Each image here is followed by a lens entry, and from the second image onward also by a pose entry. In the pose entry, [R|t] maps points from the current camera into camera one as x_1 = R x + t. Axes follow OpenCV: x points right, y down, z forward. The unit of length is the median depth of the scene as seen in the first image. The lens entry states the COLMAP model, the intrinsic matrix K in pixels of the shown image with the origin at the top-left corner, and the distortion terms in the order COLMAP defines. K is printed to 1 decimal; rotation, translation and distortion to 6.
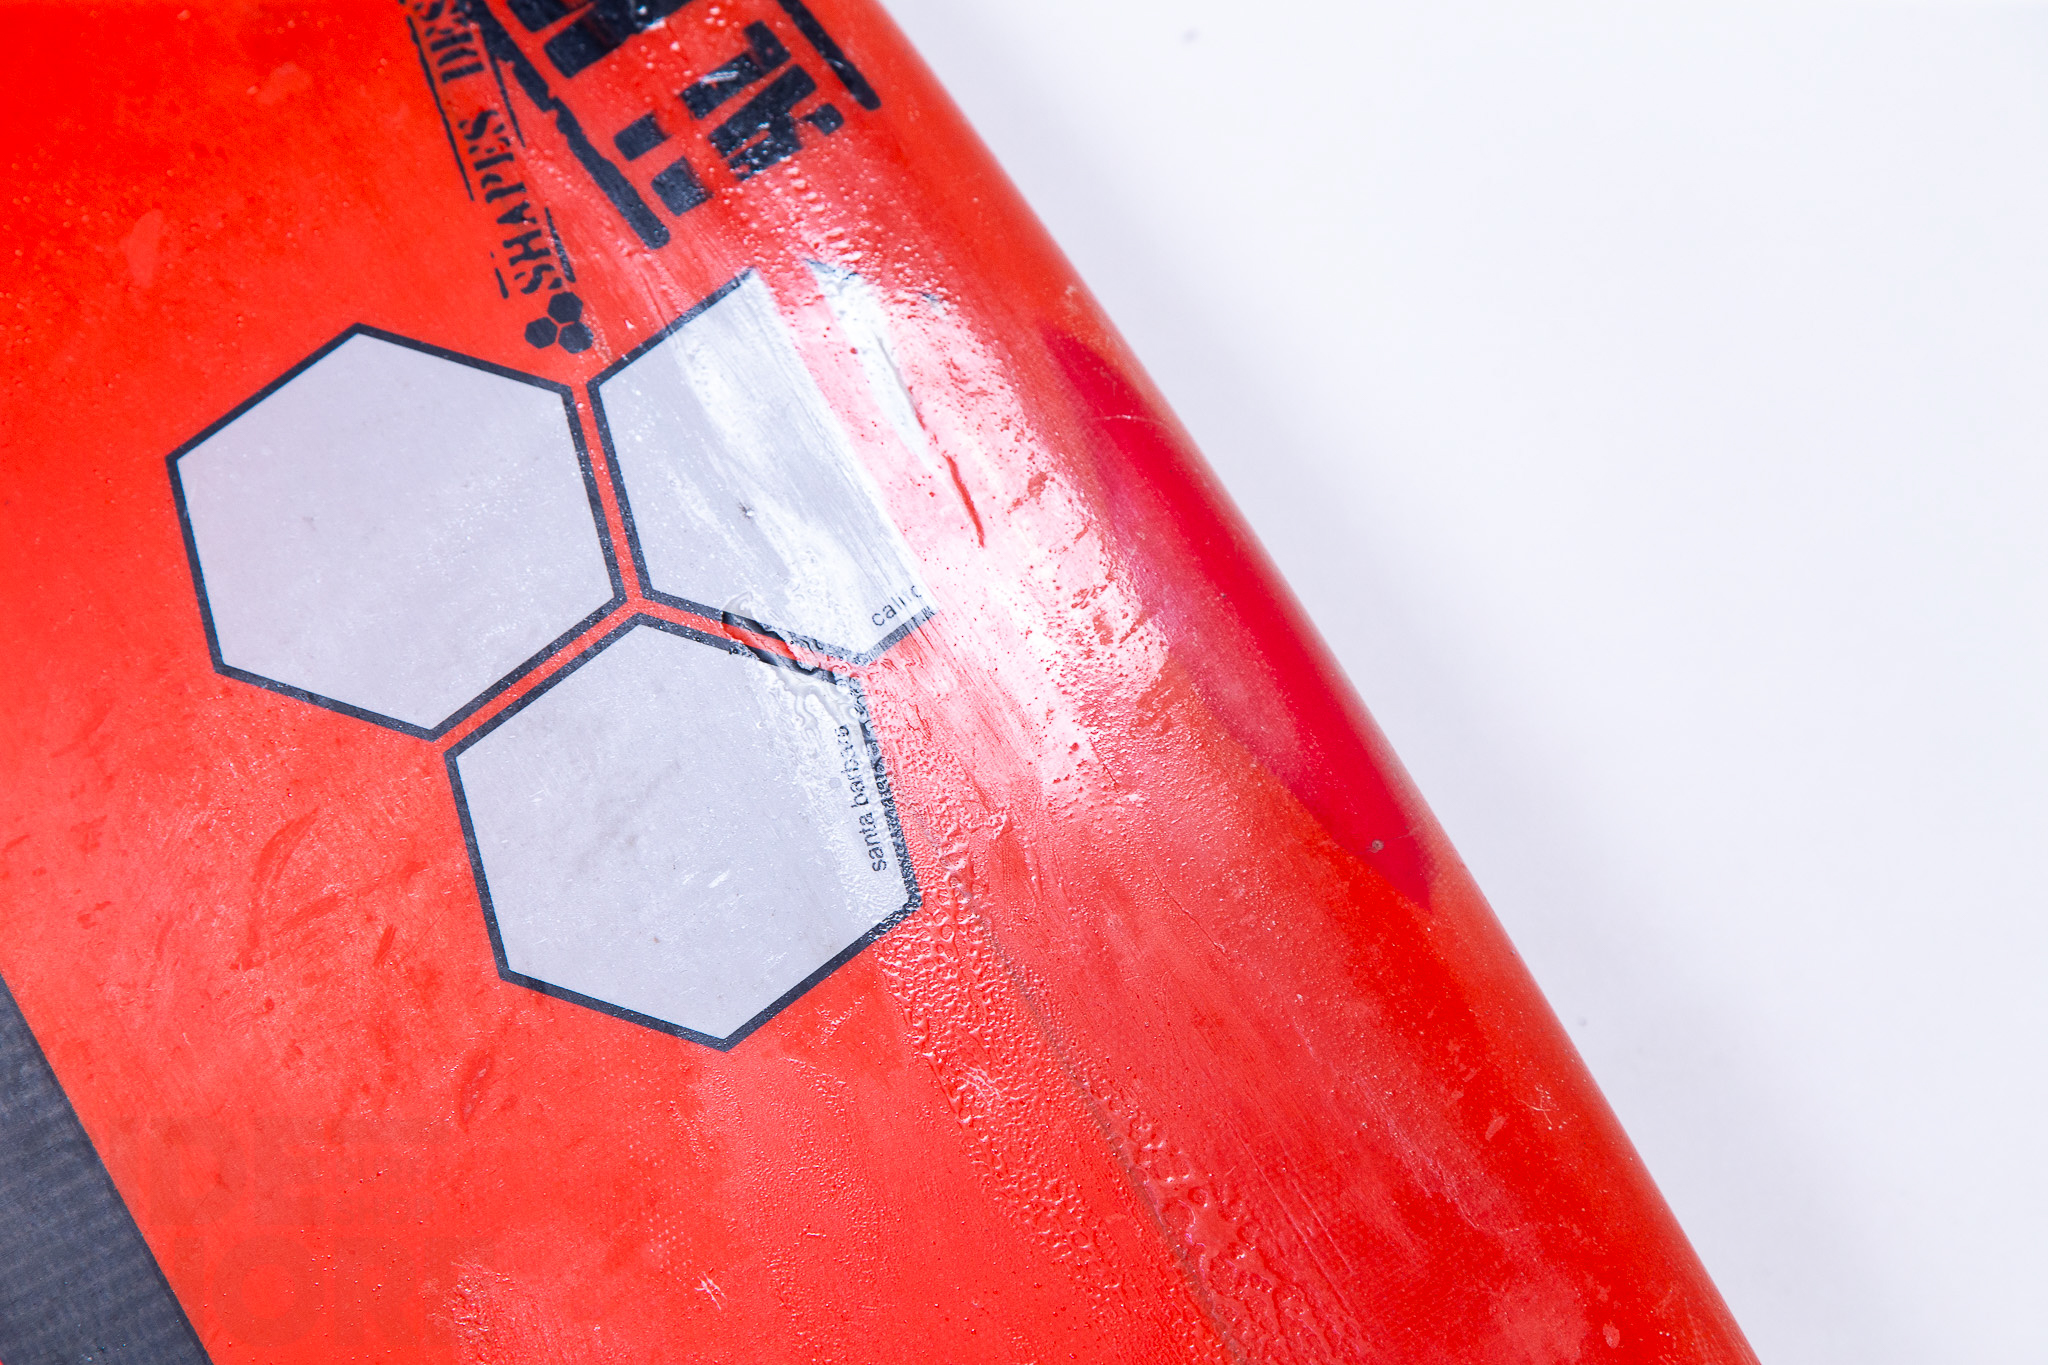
lens RADIAL K [[5769.6, 0, 1023.8], [0, 5769.6, 679.3], [0, 0, 1]] dist [-0.360545, 0.000000]
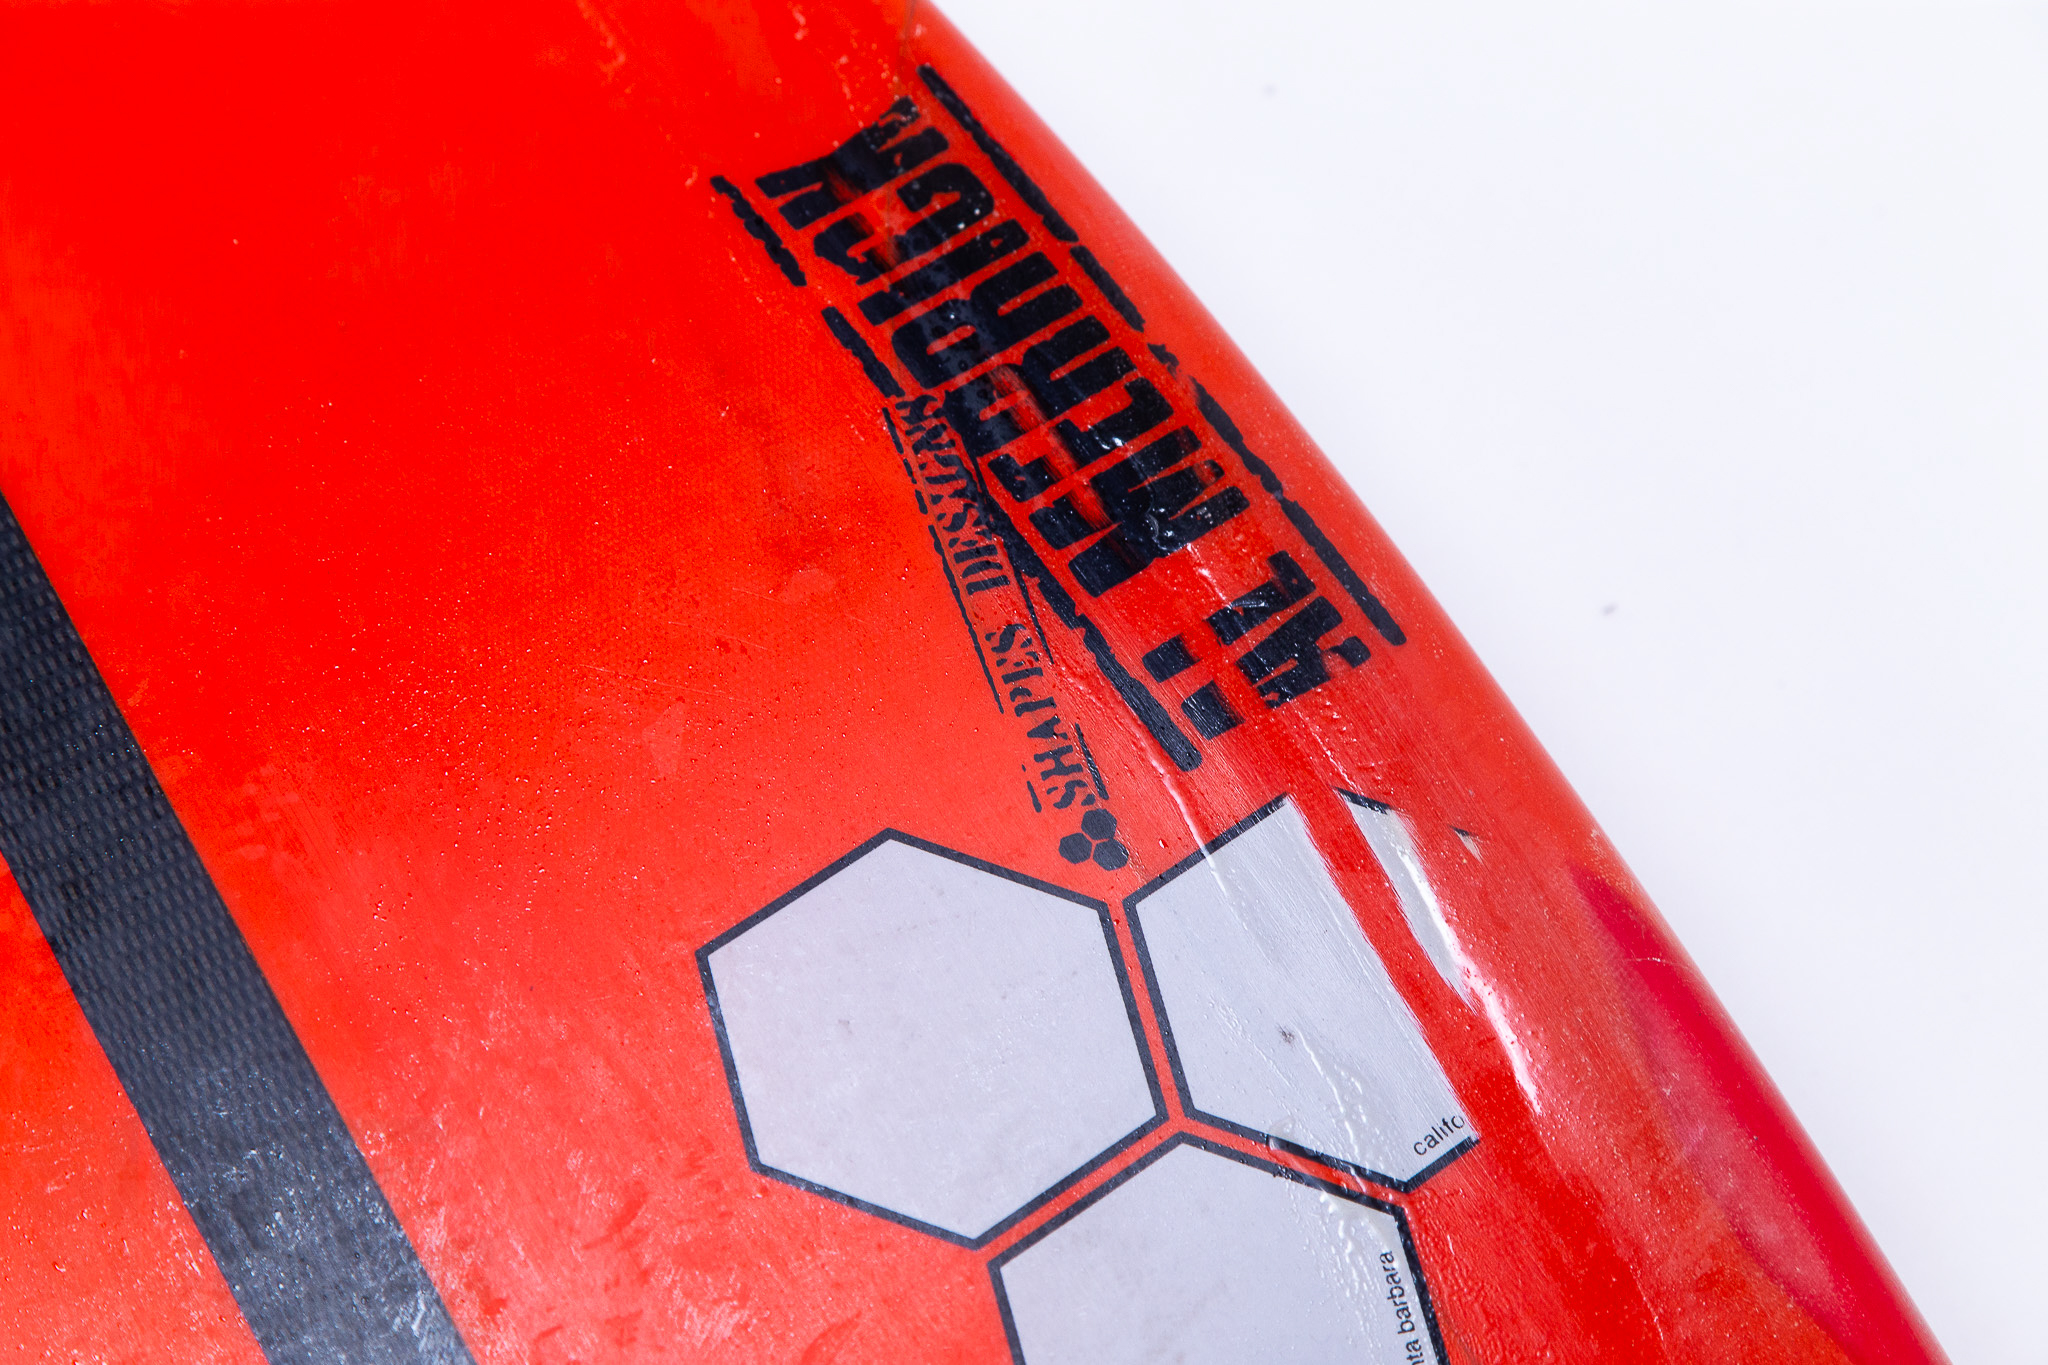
lens RADIAL K [[5769.6, 0, 1026.3], [0, 5769.6, 680.8], [0, 0, 1]] dist [-0.360545, 0.000000]
pose [[0.995902, 0.050336, 0.075132, -0.168827], [-0.040170, 0.990546, -0.131170, 0.041823], [-0.081024, 0.127614, 0.988509, 0.015718]]
